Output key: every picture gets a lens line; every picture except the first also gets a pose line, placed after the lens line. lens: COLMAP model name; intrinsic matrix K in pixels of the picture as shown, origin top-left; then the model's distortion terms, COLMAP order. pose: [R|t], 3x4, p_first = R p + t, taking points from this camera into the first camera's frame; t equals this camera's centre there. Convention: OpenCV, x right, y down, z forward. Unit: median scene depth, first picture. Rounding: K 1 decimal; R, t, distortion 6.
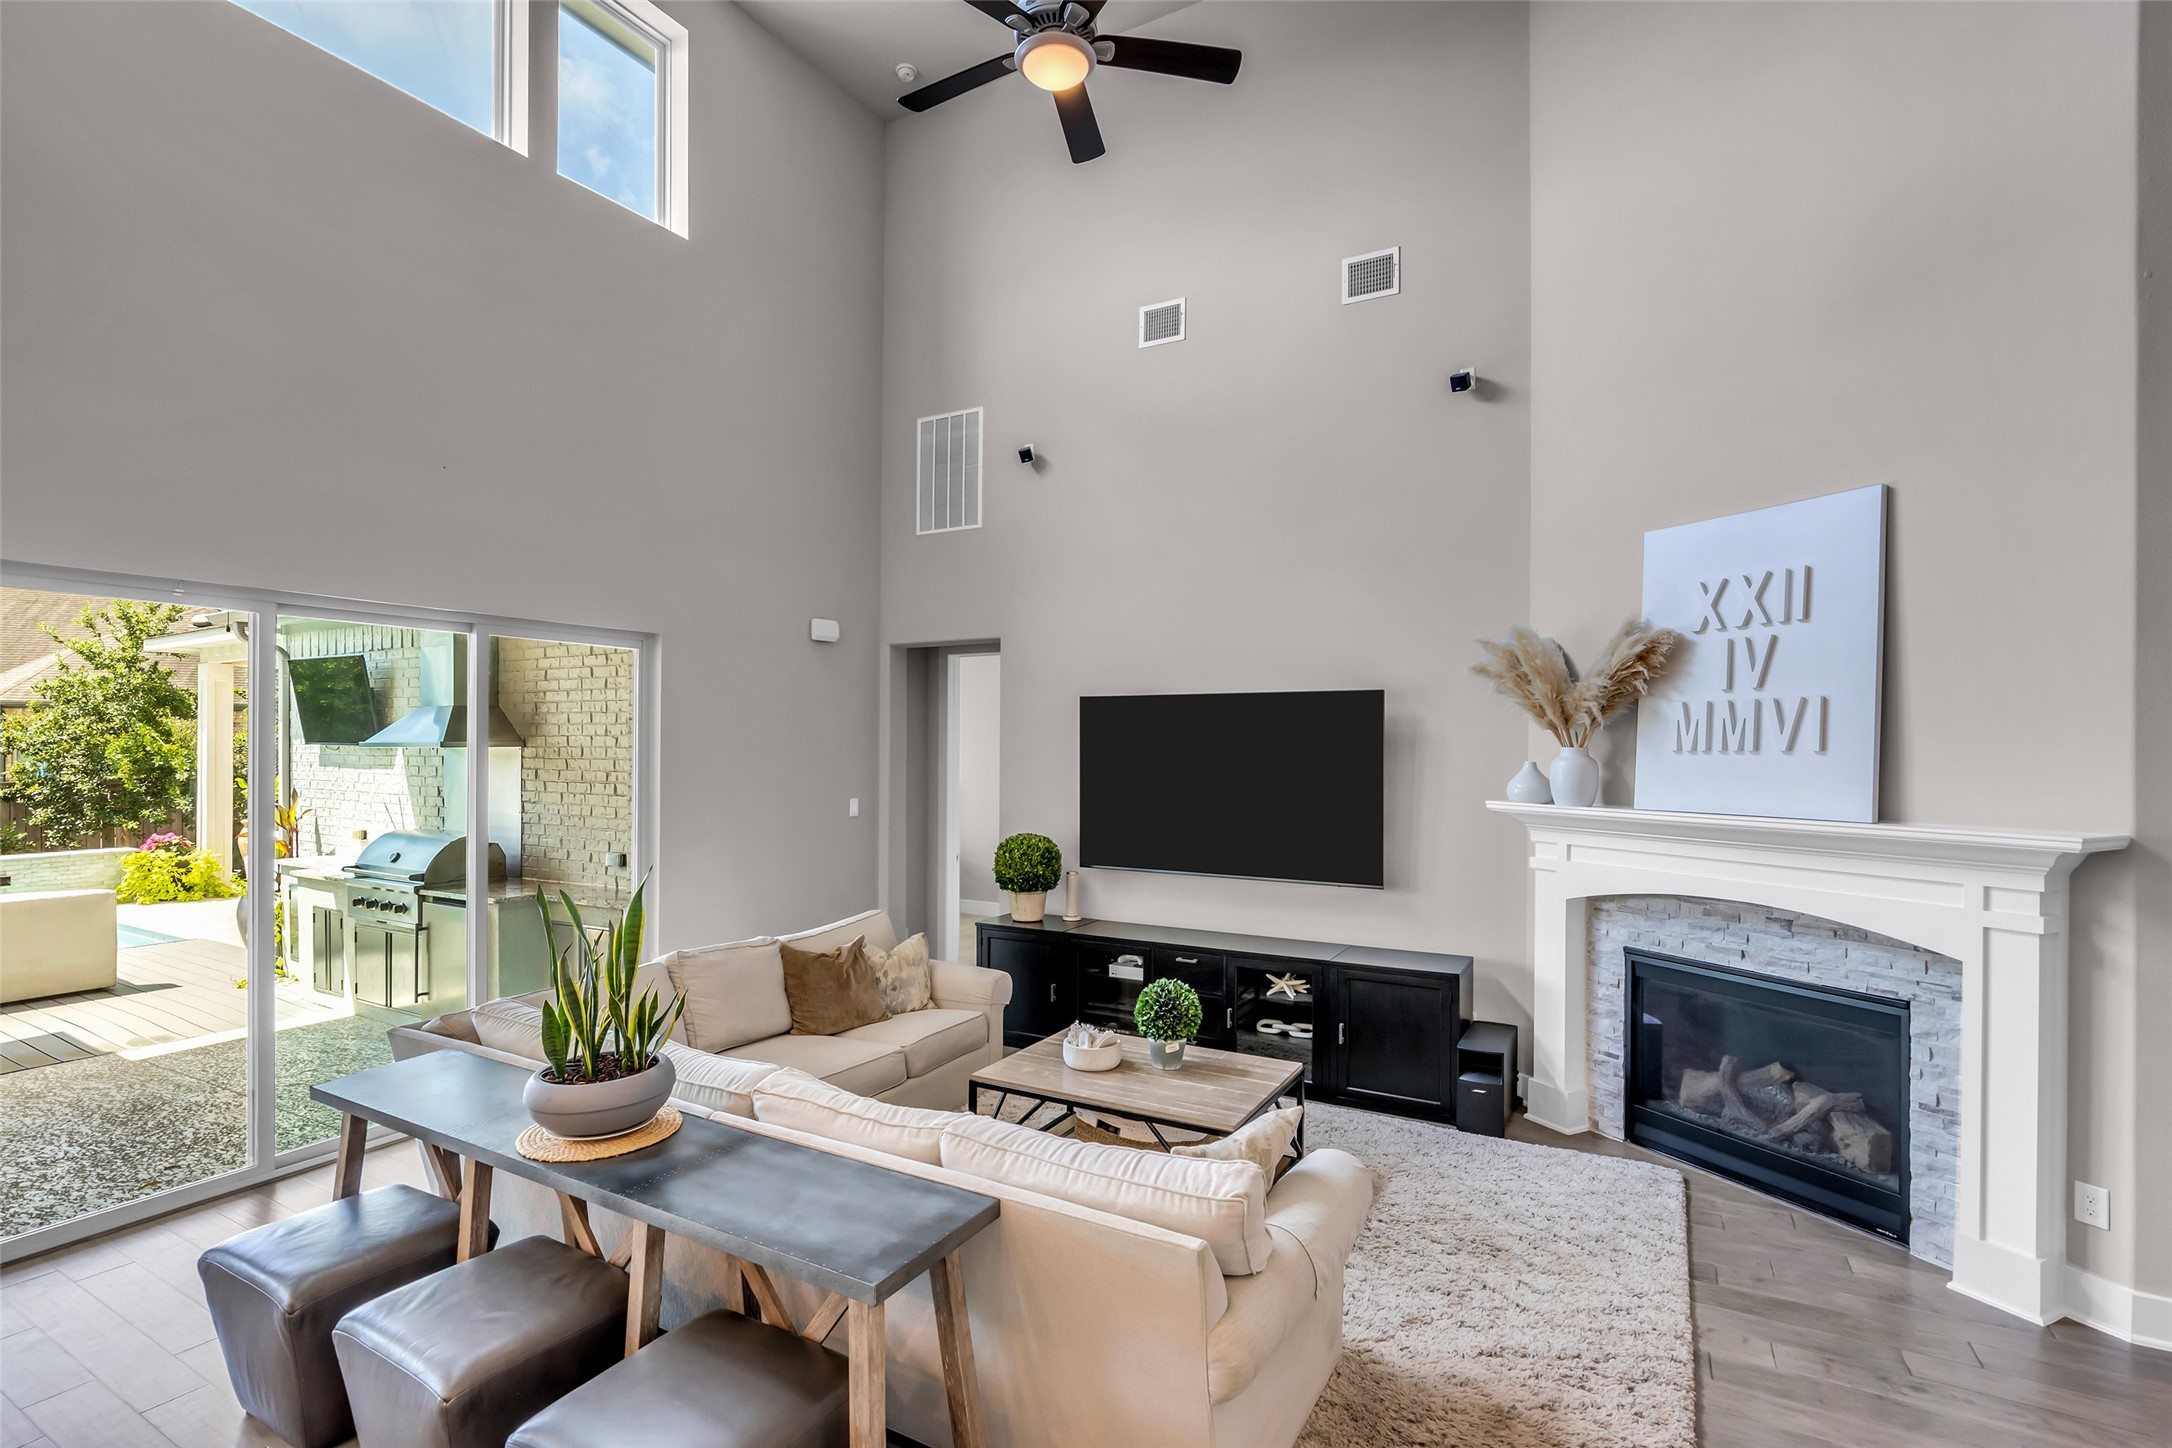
lens RADIAL K [[993.2, 0, 1065.2], [0, 993.2, 746.7], [0, 0, 1]] dist [-0.016196, 0.004568]
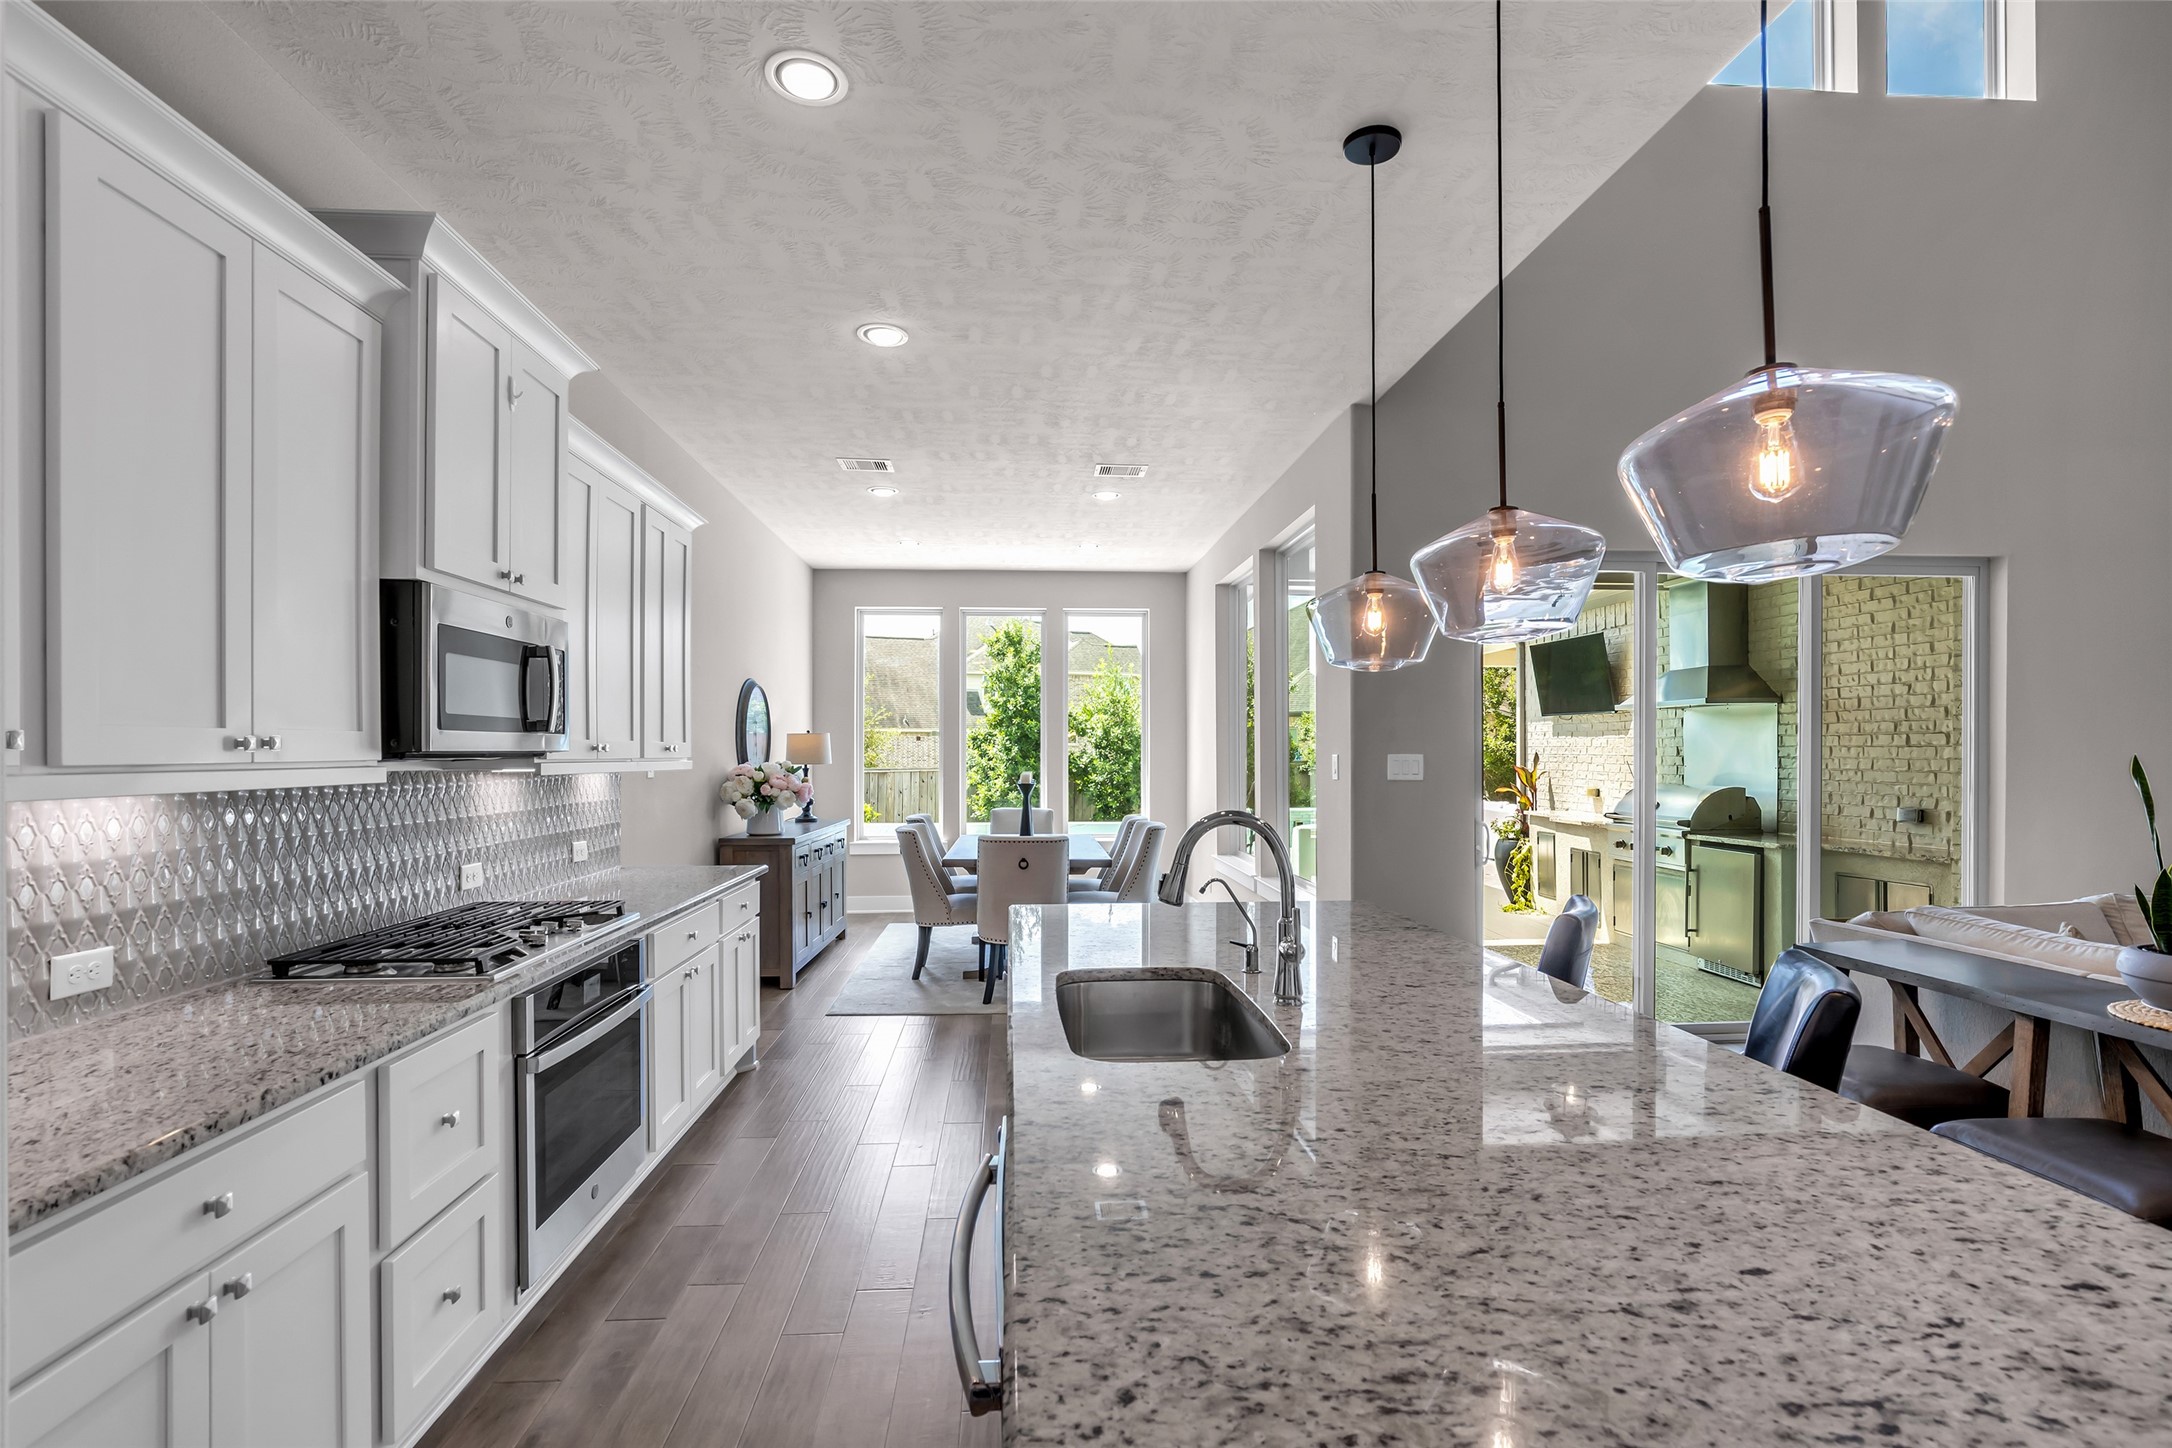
lens RADIAL K [[993.2, 0, 1089.5], [0, 993.2, 754.0], [0, 0, 1]] dist [-0.016196, 0.004568]
pose [[0.564126, -0.001770, -0.825687, -0.123241], [0.002754, 0.999996, -0.000262, 0.053420], [0.825684, -0.002126, 0.564129, -0.152789]]
